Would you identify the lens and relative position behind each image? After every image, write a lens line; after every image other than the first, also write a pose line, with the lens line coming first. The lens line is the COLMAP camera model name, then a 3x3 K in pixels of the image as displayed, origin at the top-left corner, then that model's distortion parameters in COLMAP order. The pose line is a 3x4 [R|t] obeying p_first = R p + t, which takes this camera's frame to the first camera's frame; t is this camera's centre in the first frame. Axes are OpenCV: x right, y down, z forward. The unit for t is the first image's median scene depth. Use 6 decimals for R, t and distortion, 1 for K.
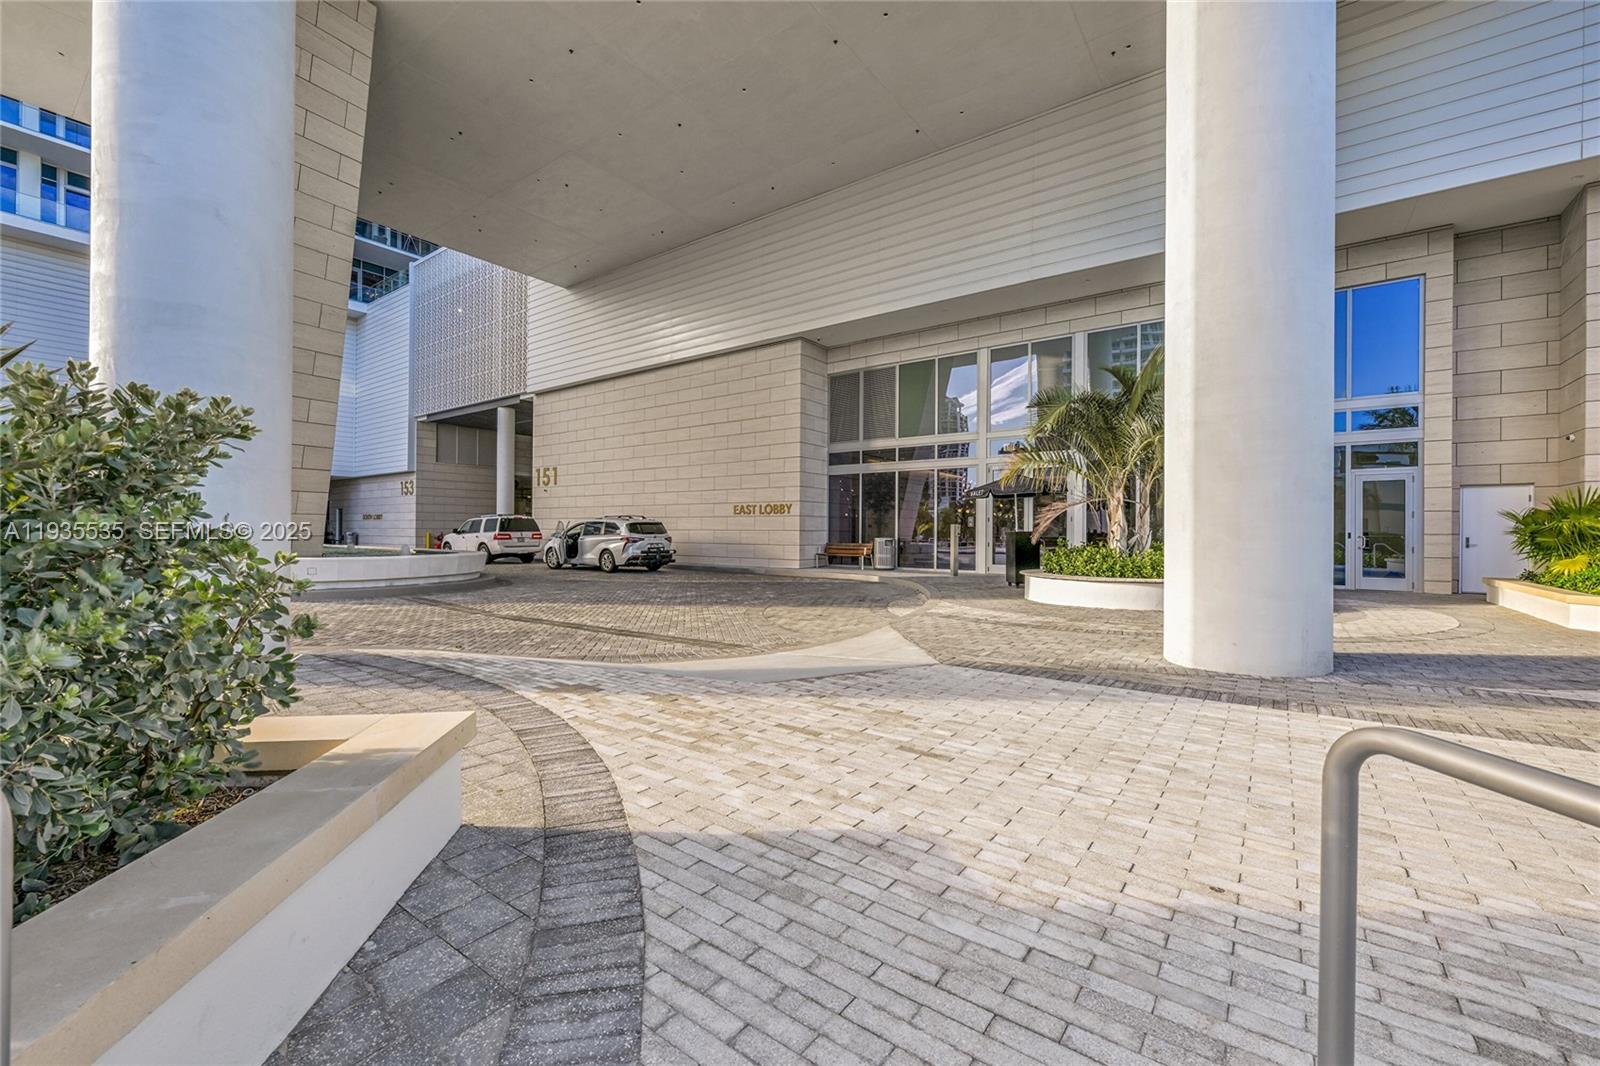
lens RADIAL K [[661.5, 0, 796.3], [0, 661.5, 530.7], [0, 0, 1]] dist [0.001809, -0.000713]
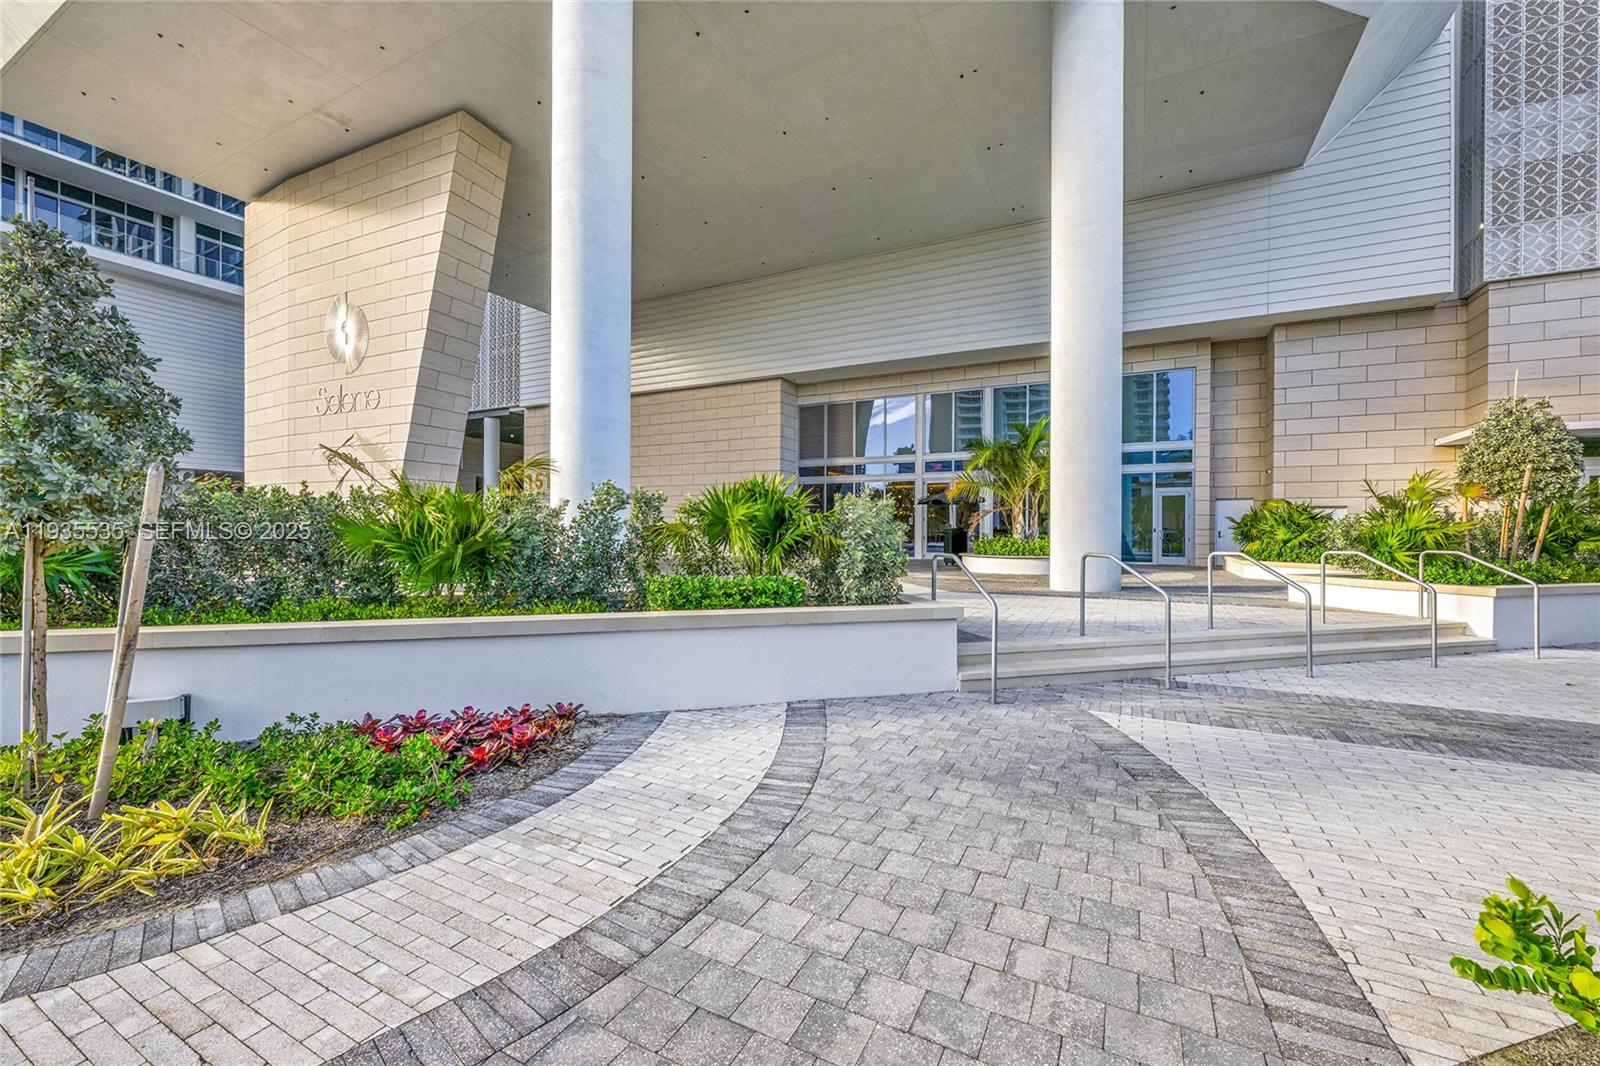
lens RADIAL K [[661.5, 0, 800.3], [0, 661.5, 531.8], [0, 0, 1]] dist [0.001809, -0.000713]
pose [[0.986392, -0.002637, 0.164389, -0.216211], [0.001697, 0.999981, 0.005857, 0.000025], [-0.164401, -0.005498, 0.986378, -0.355000]]
